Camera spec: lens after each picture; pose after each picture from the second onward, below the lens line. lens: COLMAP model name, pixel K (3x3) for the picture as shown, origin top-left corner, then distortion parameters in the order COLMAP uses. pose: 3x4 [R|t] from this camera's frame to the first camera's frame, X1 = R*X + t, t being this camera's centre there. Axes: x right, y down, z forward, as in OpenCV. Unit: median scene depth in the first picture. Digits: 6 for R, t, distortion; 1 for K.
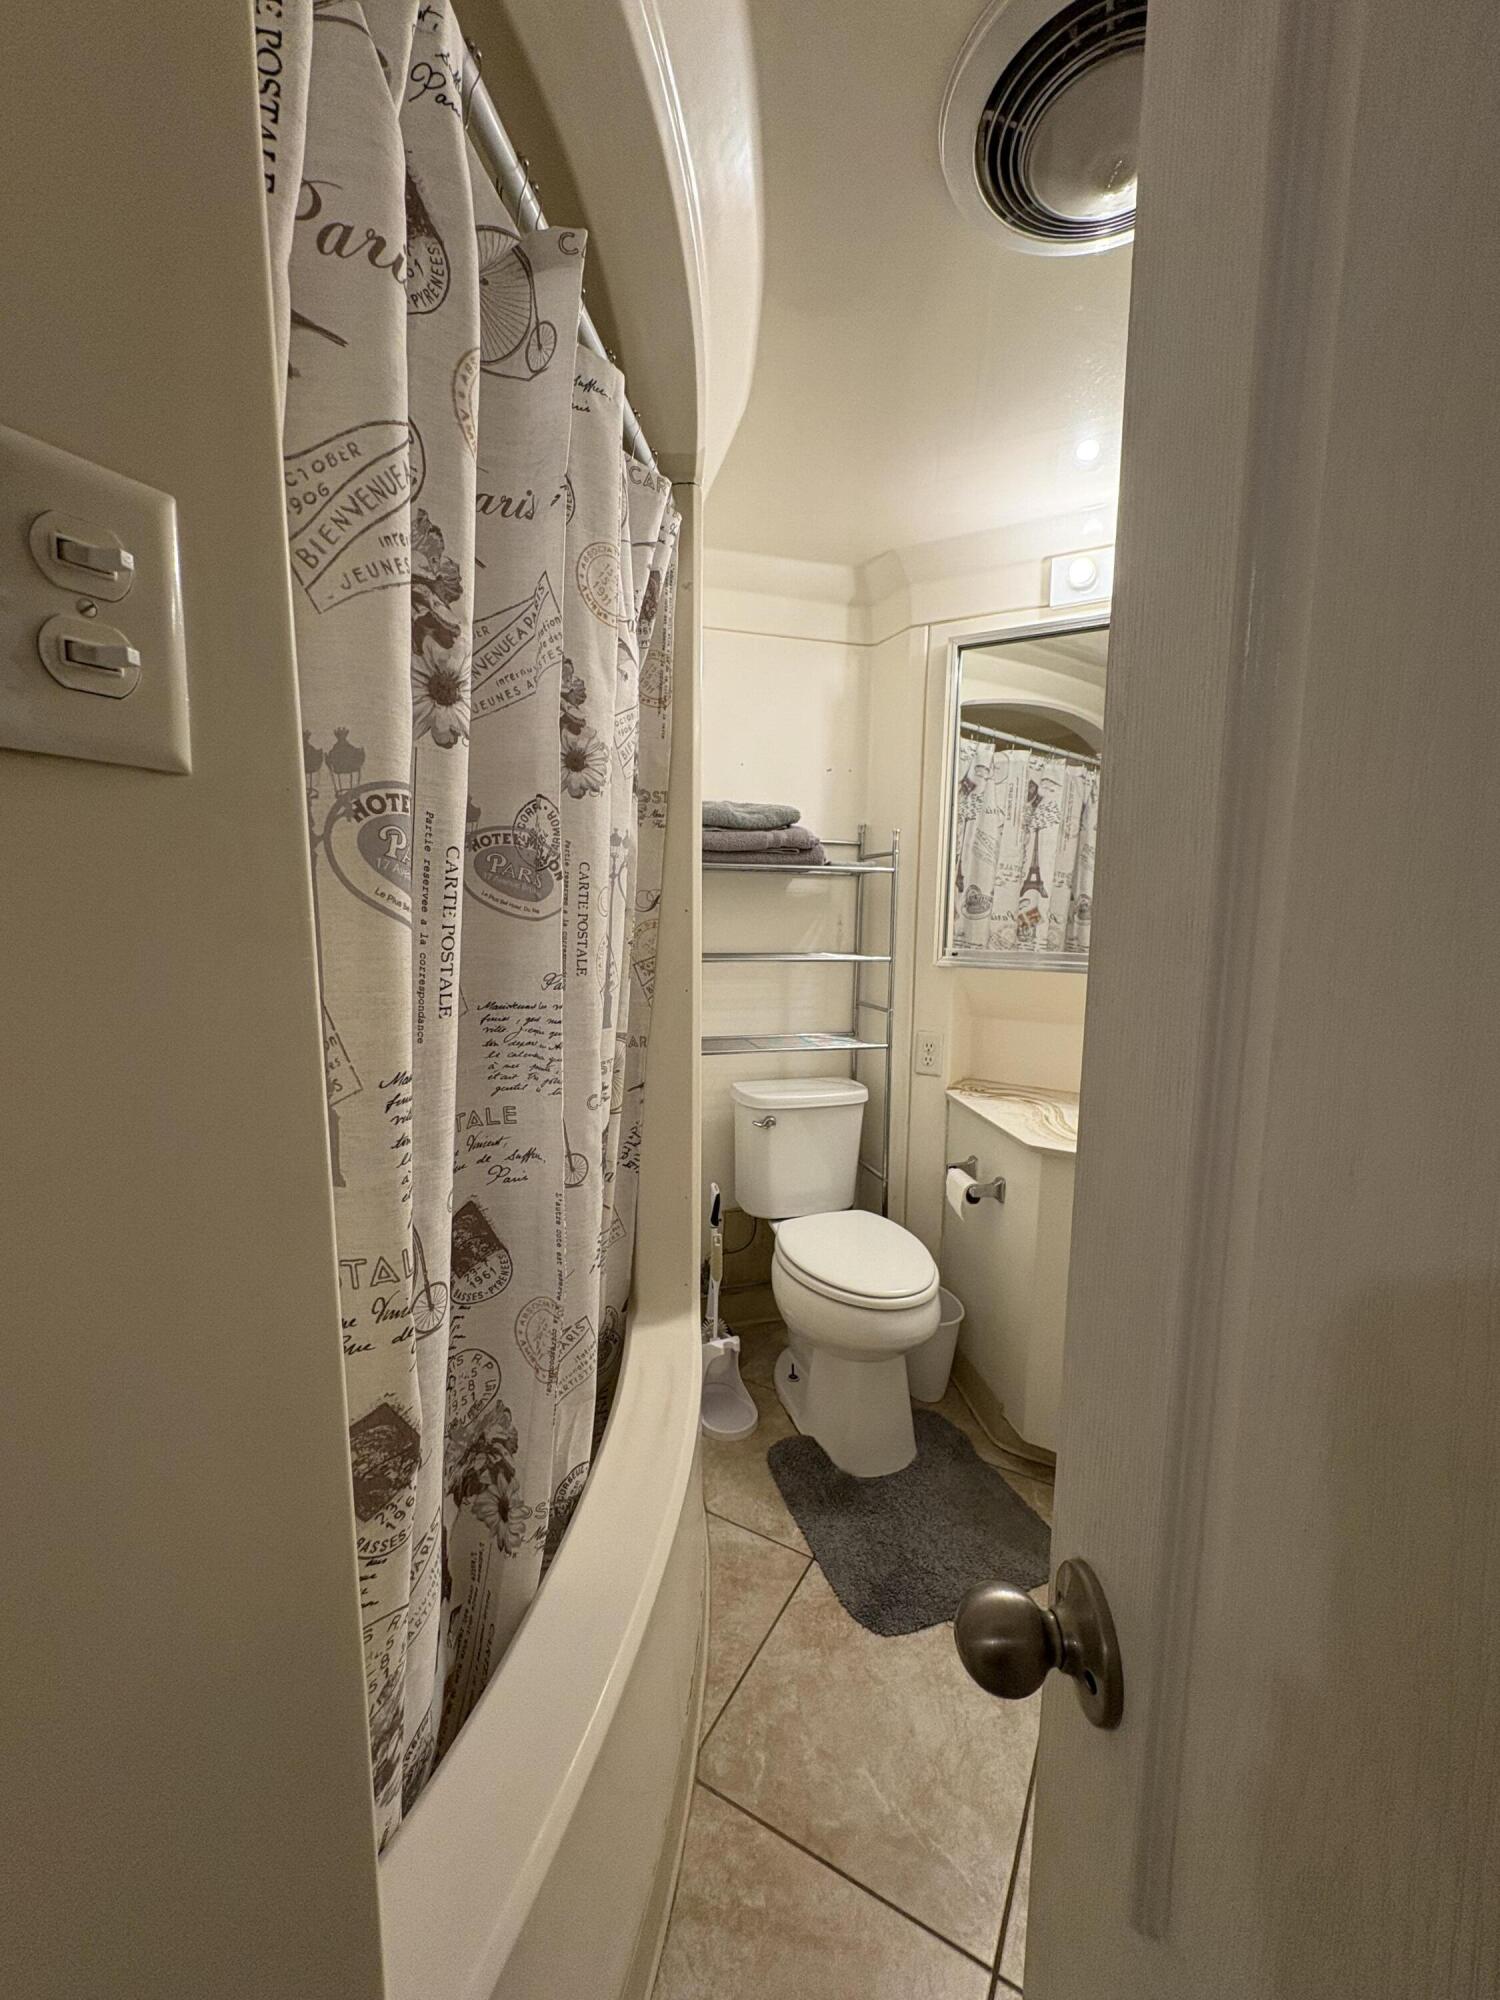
lens RADIAL K [[796.6, 0, 750.0], [0, 796.6, 1000.0], [0, 0, 1]] dist [-0.004122, 0.000510]
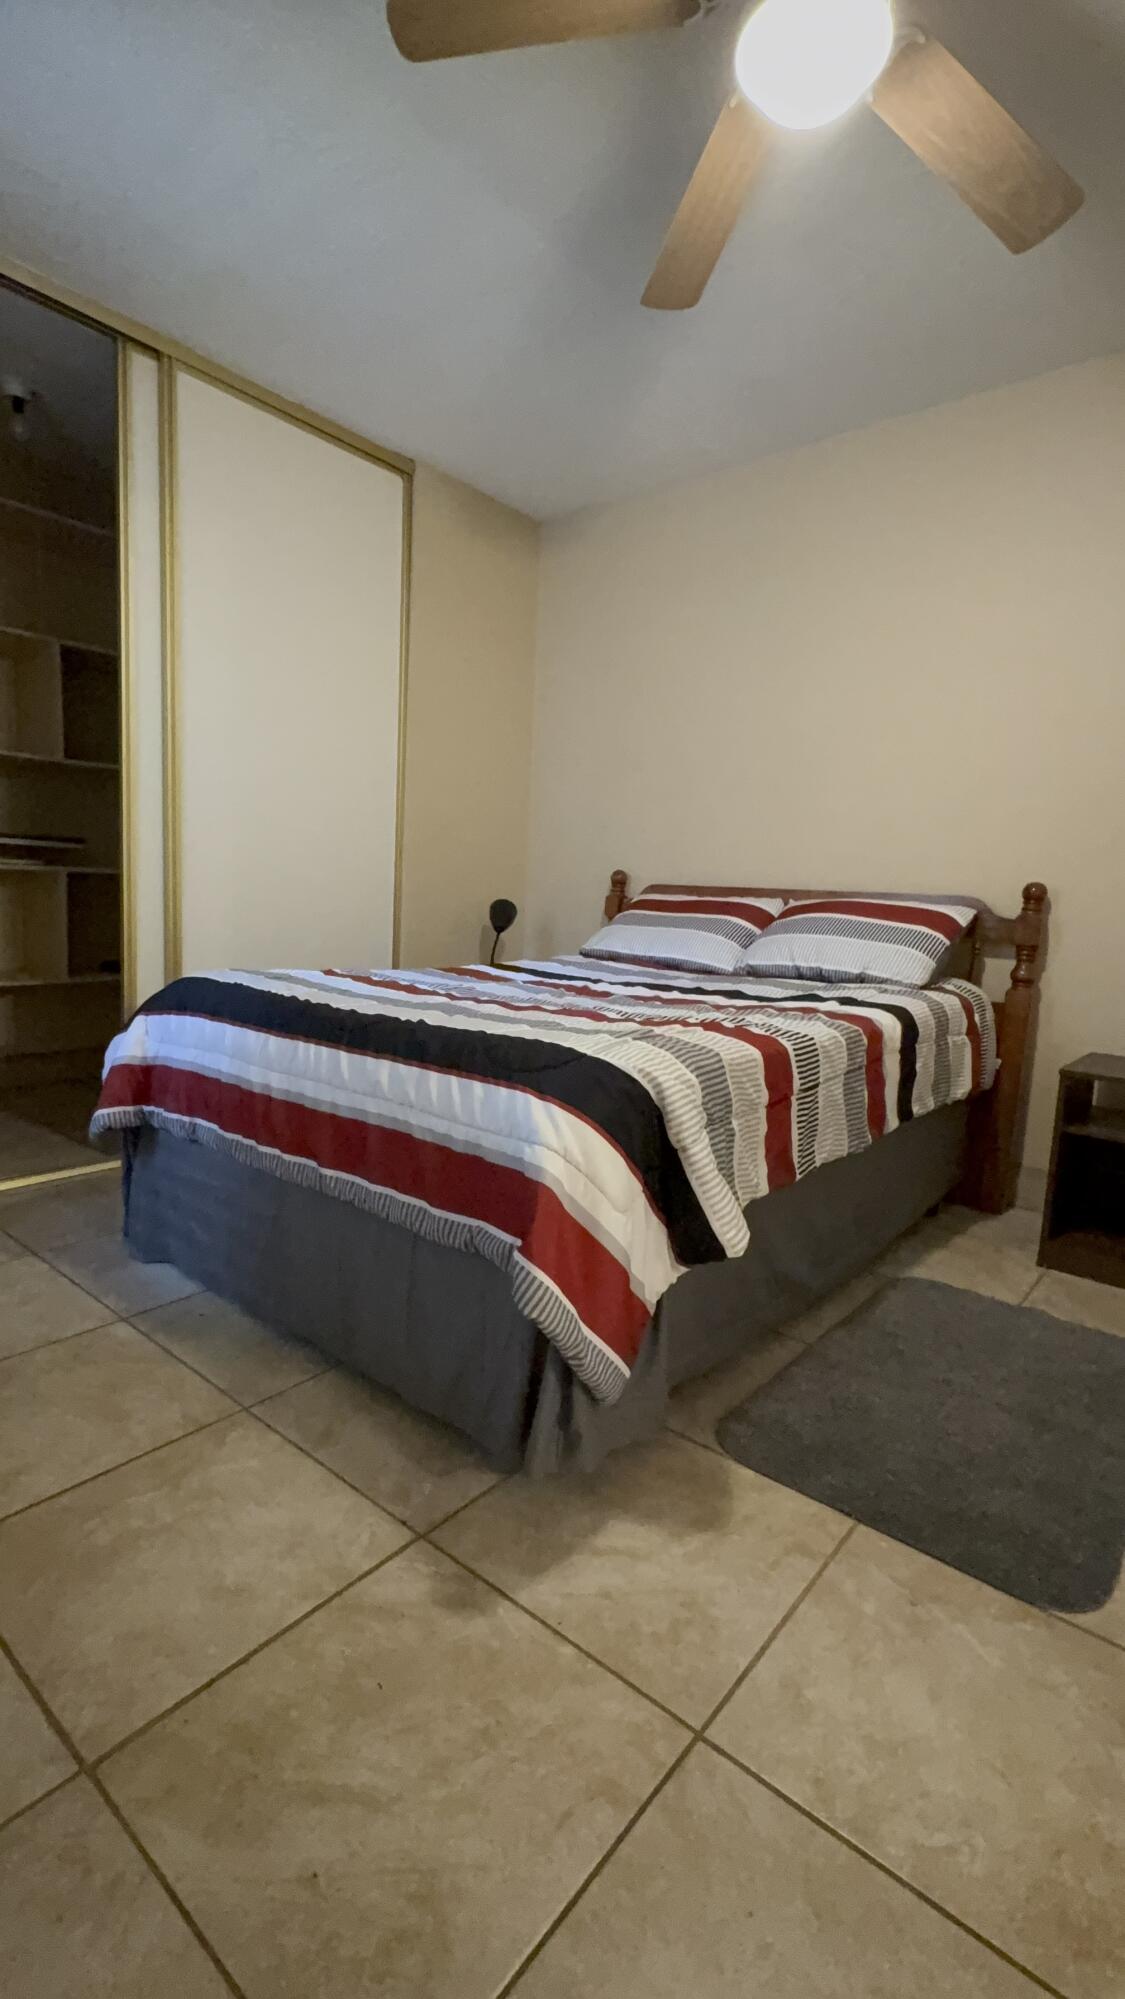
lens RADIAL K [[899.3, 0, 562.5], [0, 899.3, 999.5], [0, 0, 1]] dist [-0.002024, -0.000145]
pose [[-0.983772, -0.054072, 0.171081, 0.246312], [-0.010559, 0.969303, 0.245644, 0.052502], [-0.179112, 0.239851, -0.954144, 0.967730]]
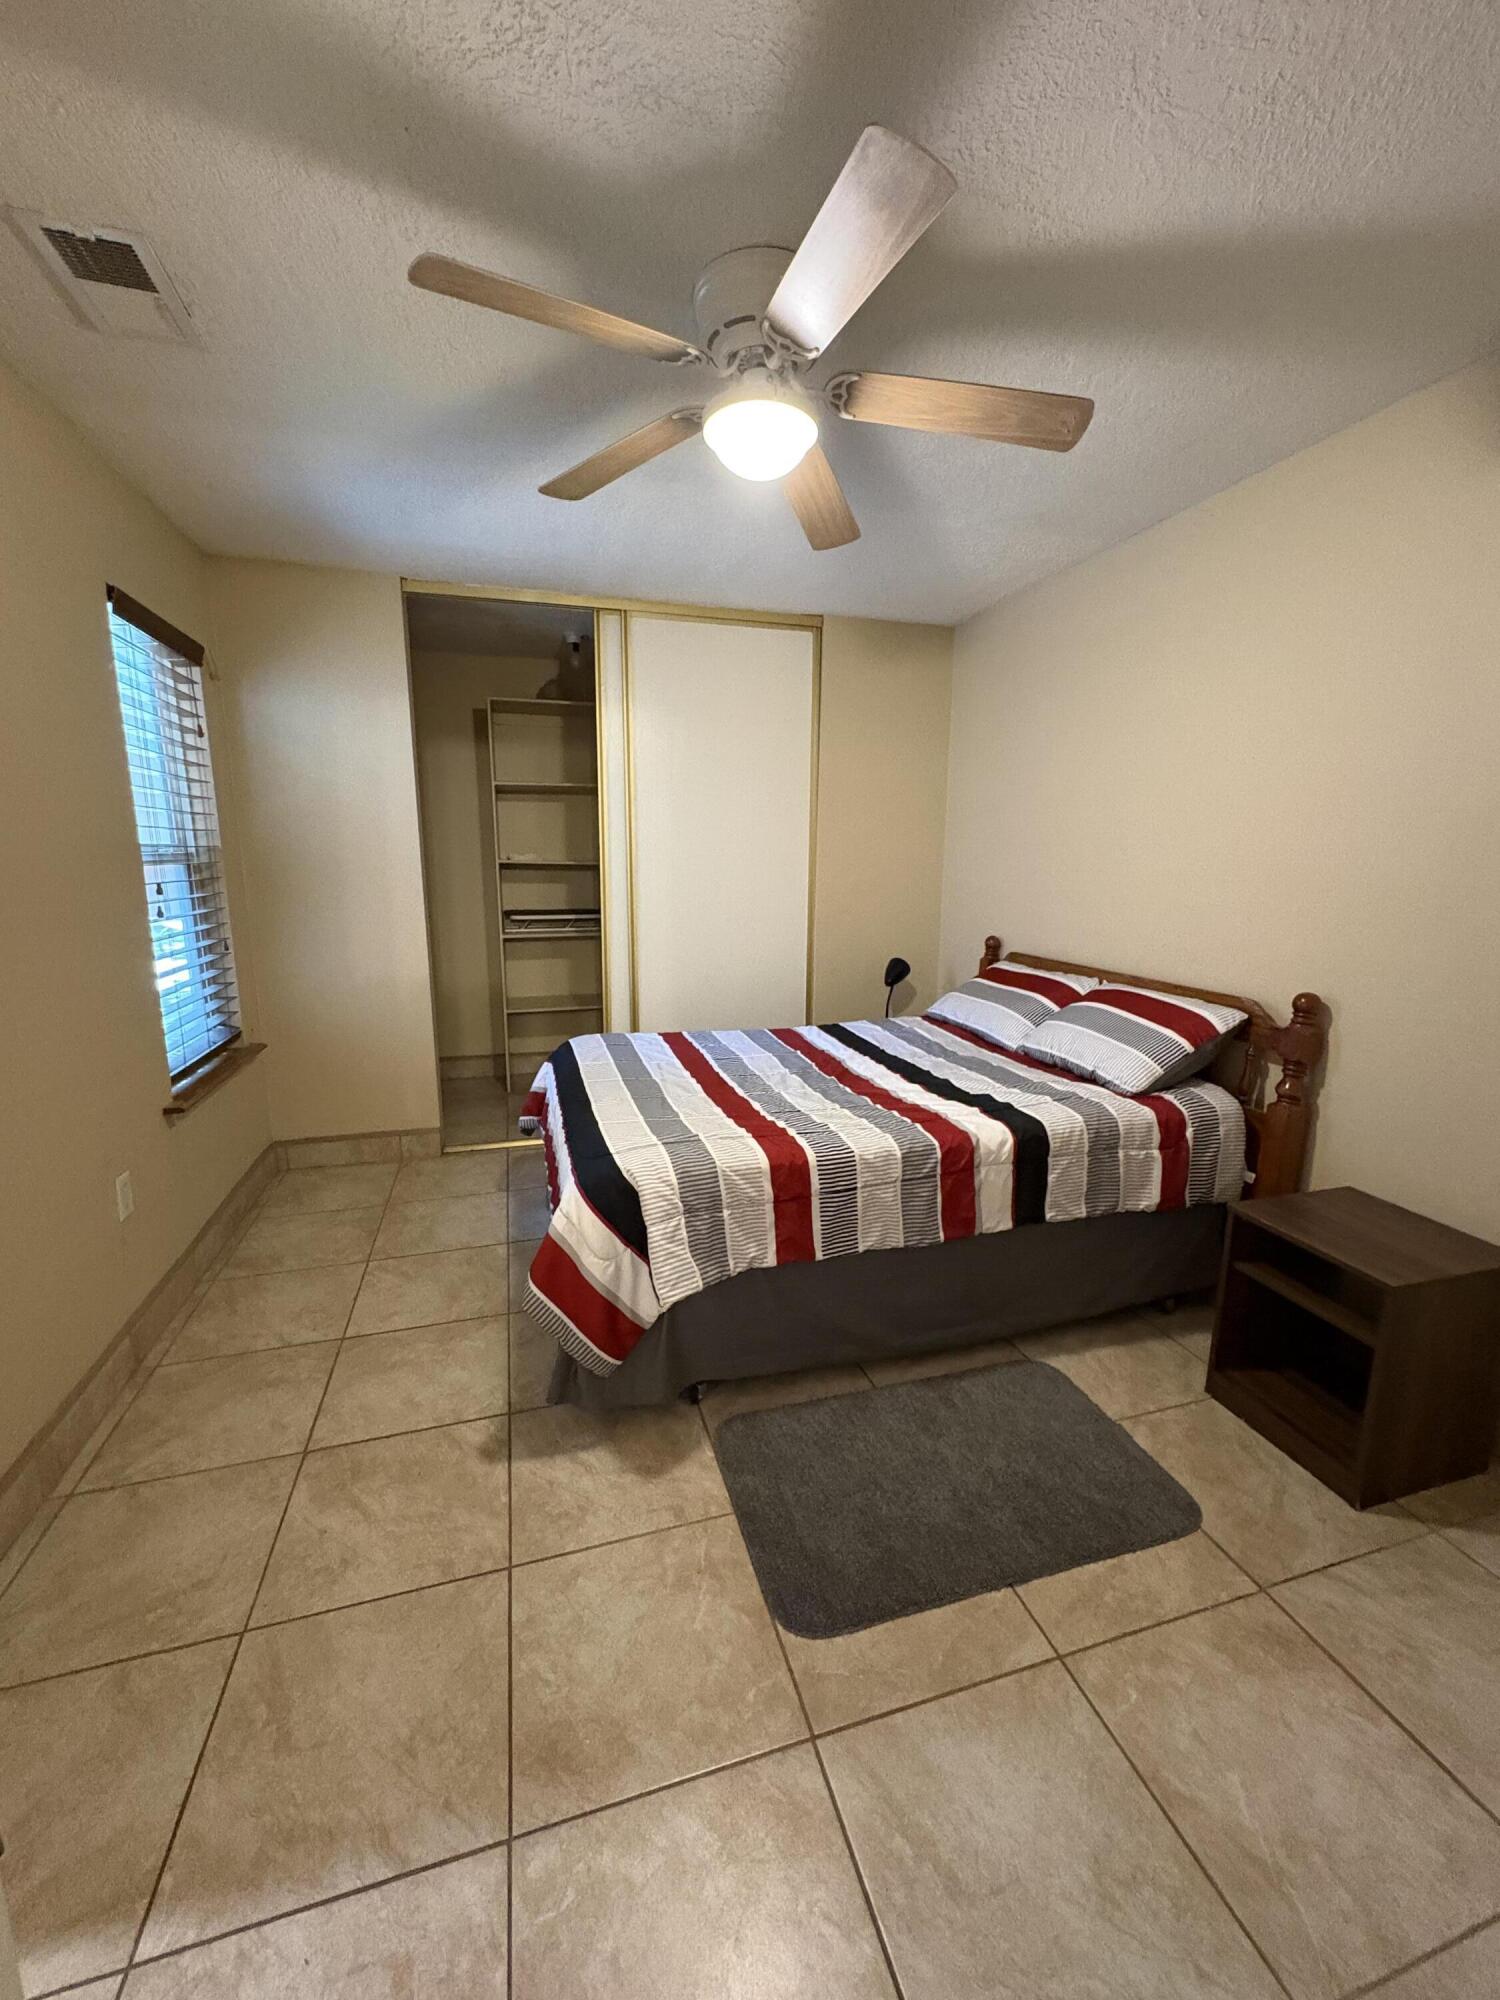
lens RADIAL K [[796.6, 0, 750.0], [0, 796.6, 1000.0], [0, 0, 1]] dist [-0.004122, 0.000510]
pose [[-0.721336, -0.115630, 0.682865, -0.334821], [0.094010, 0.960492, 0.261947, -0.125461], [-0.686176, 0.253148, -0.681967, 0.822394]]
